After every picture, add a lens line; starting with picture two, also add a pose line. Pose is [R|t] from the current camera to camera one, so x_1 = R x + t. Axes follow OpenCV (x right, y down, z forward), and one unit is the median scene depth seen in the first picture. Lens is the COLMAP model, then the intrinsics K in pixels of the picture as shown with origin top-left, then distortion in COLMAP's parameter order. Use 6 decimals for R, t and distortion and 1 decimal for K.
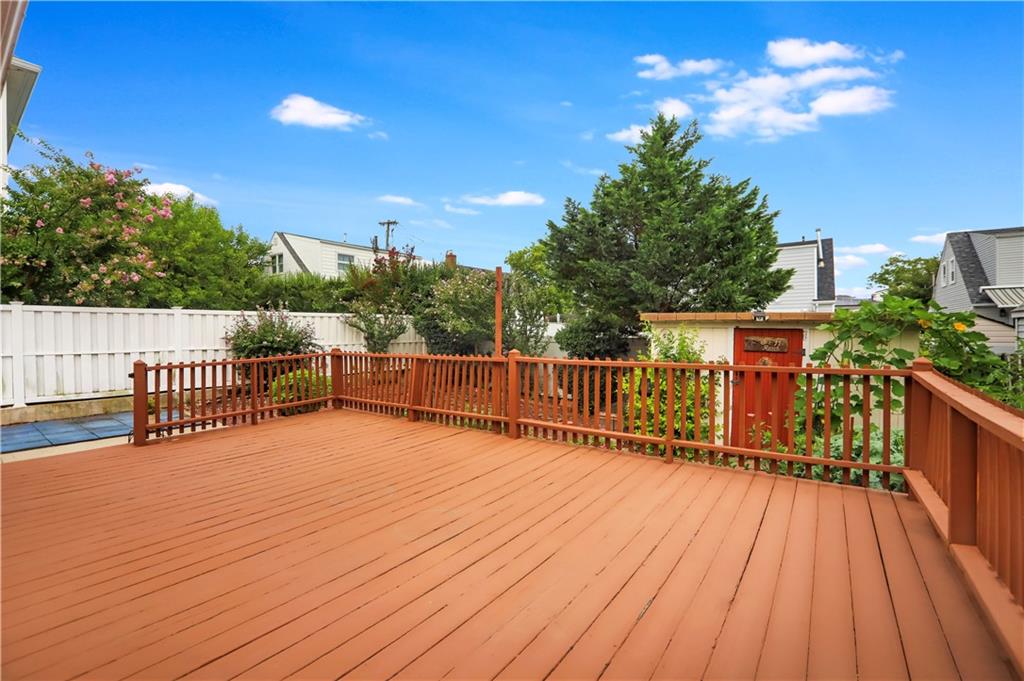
lens RADIAL K [[447.1, 0, 514.2], [0, 447.1, 341.3], [0, 0, 1]] dist [-0.035317, 0.000531]
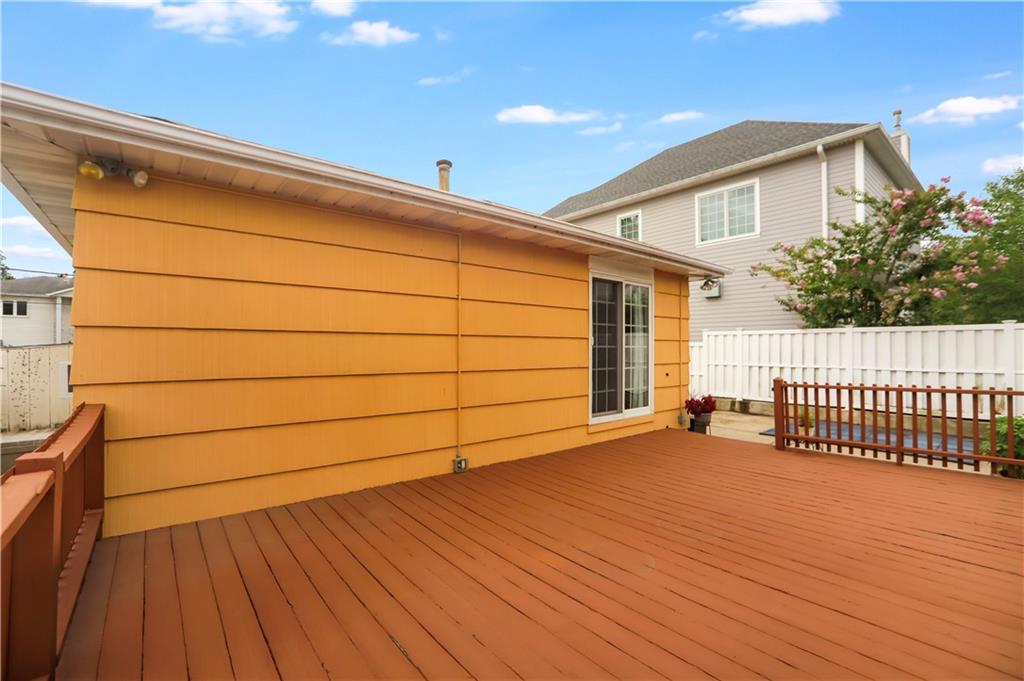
lens RADIAL K [[447.1, 0, 514.2], [0, 447.1, 341.3], [0, 0, 1]] dist [-0.035317, 0.000531]
pose [[-0.236004, -0.005325, -0.971737, 0.568916], [-0.022450, 0.999748, -0.000026, -0.045454], [0.971493, 0.021809, -0.236065, 0.689534]]
